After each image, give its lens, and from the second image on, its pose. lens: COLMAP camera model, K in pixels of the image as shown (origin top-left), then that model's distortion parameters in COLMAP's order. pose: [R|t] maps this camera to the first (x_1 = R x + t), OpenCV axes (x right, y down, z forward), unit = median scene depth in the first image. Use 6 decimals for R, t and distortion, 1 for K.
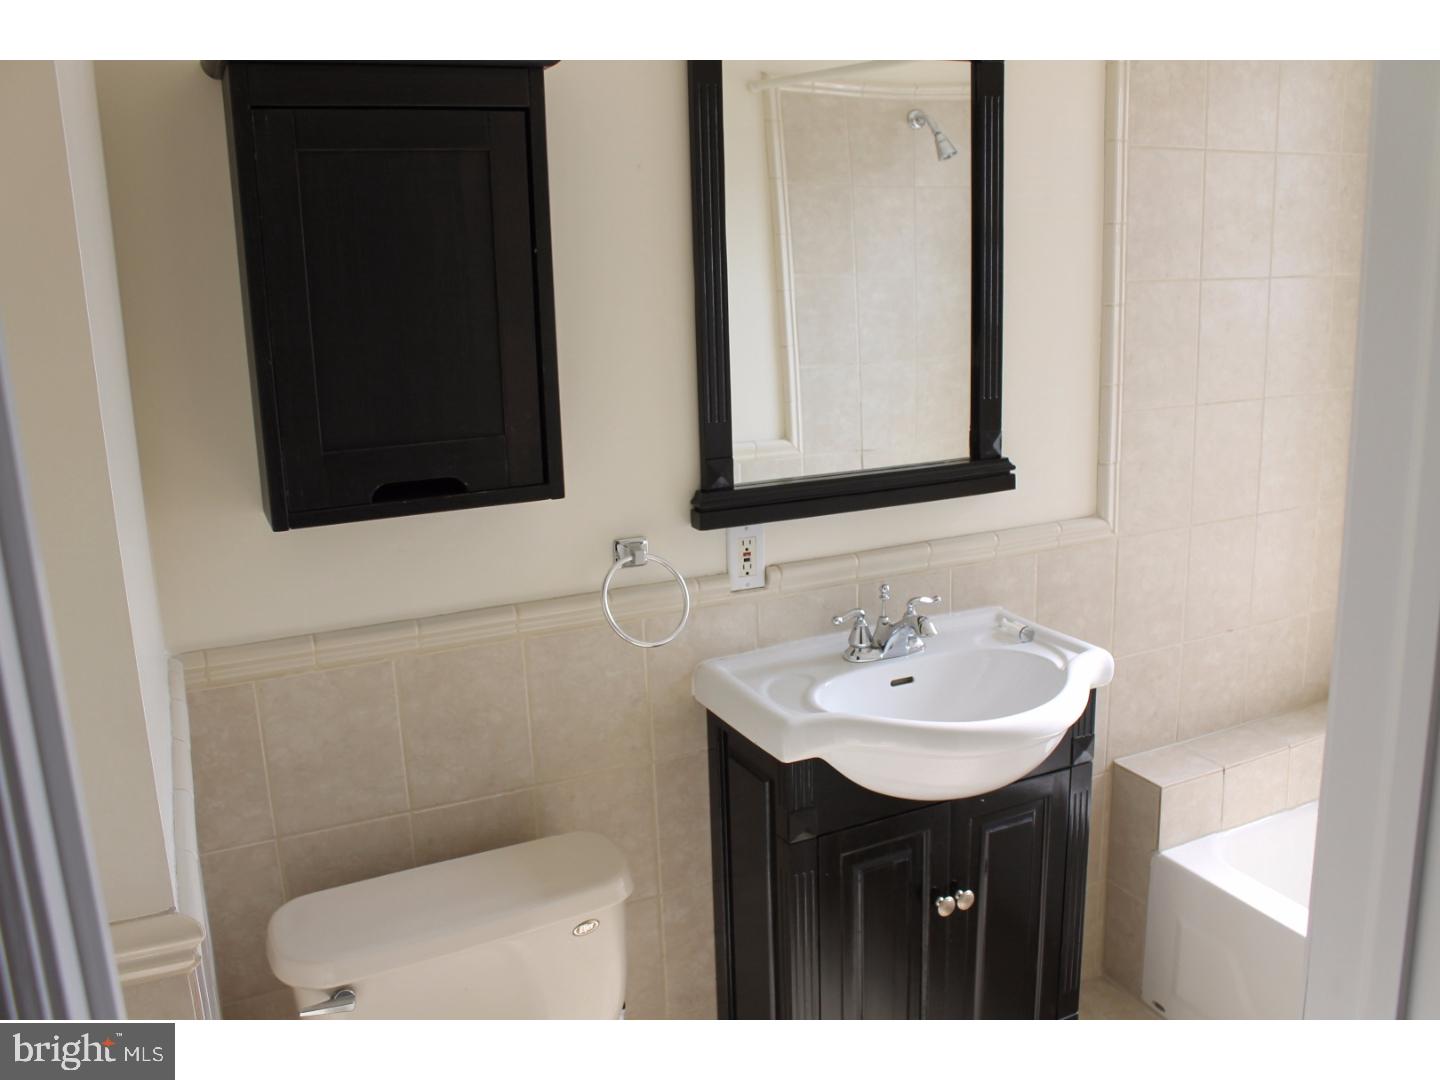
lens RADIAL K [[1220.1, 0, 743.9], [0, 1220.1, 537.8], [0, 0, 1]] dist [-0.157946, 0.130592]
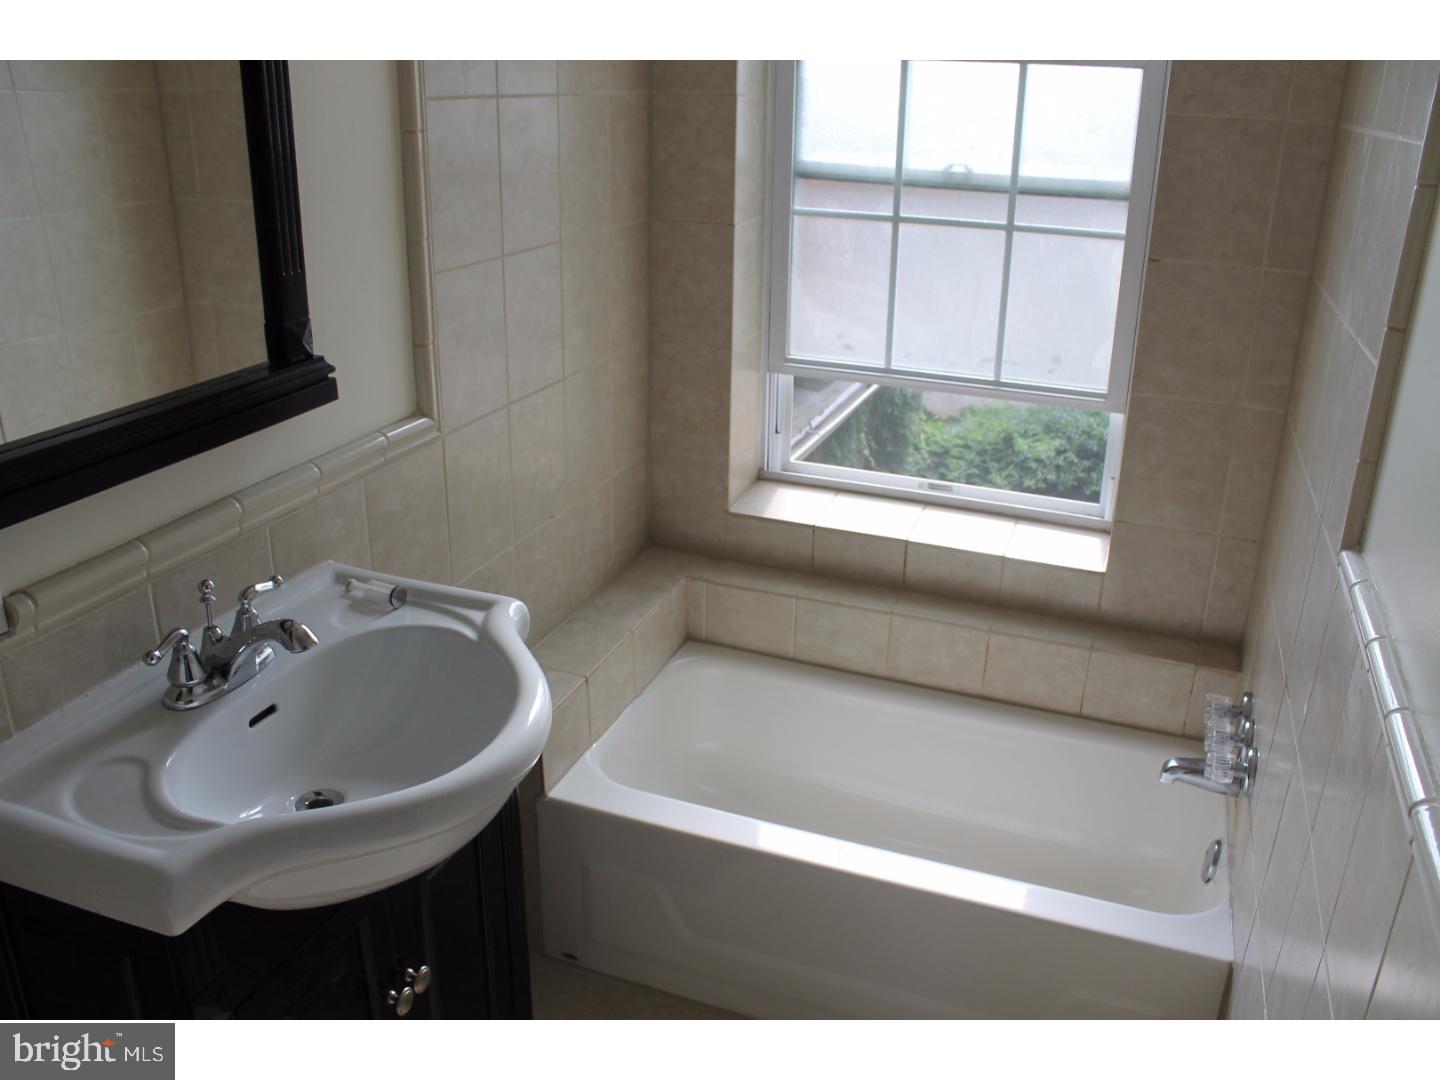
lens RADIAL K [[1196.5, 0, 722.8], [0, 1196.5, 508.6], [0, 0, 1]] dist [-0.151425, 0.102961]
pose [[0.708354, -0.199849, 0.676975, -0.095835], [0.111567, 0.978725, 0.172190, -0.070999], [-0.696984, -0.046443, 0.715581, 0.349649]]
